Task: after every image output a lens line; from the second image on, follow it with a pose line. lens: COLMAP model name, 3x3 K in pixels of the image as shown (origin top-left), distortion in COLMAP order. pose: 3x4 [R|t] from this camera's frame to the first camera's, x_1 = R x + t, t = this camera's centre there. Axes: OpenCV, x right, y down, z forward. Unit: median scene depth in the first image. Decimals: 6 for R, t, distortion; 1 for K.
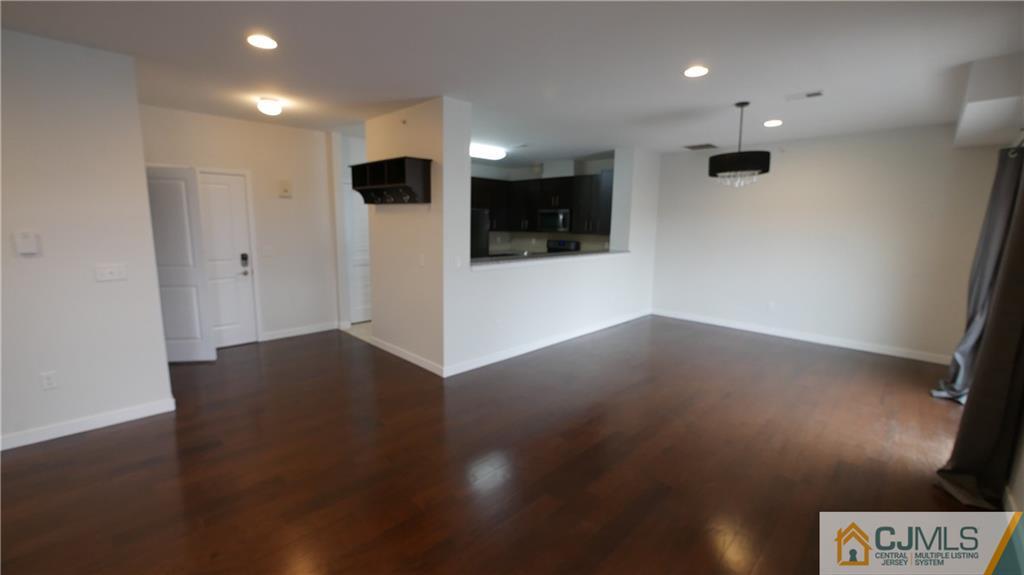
lens RADIAL K [[421.9, 0, 514.1], [0, 421.9, 282.9], [0, 0, 1]] dist [-0.003547, 0.000069]
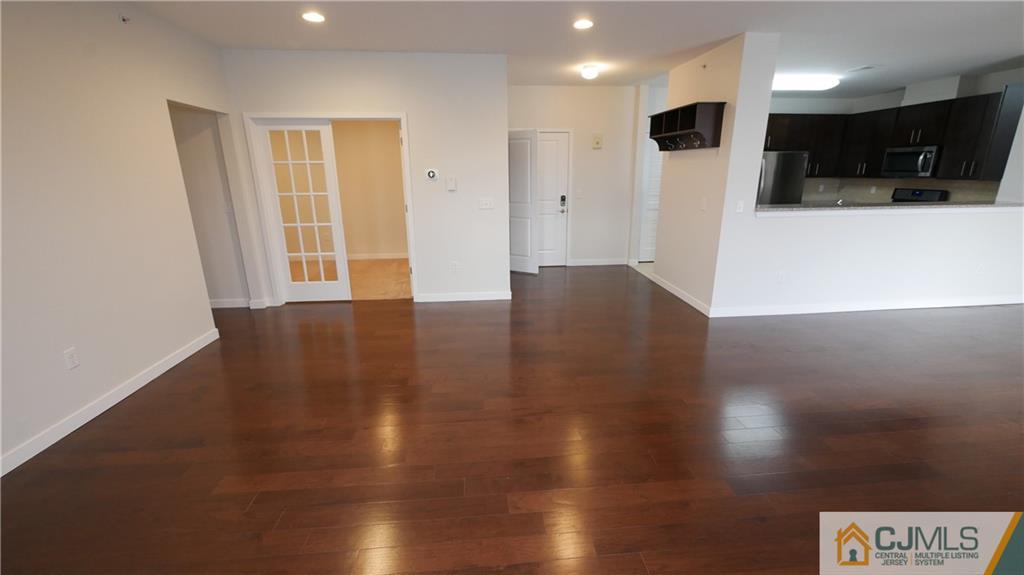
lens RADIAL K [[421.9, 0, 514.1], [0, 421.9, 282.9], [0, 0, 1]] dist [-0.003547, 0.000069]
pose [[0.763437, 0.147927, -0.628714, 0.091528], [-0.075155, 0.987152, 0.141003, 0.022780], [0.641495, -0.060396, 0.764746, -0.092193]]
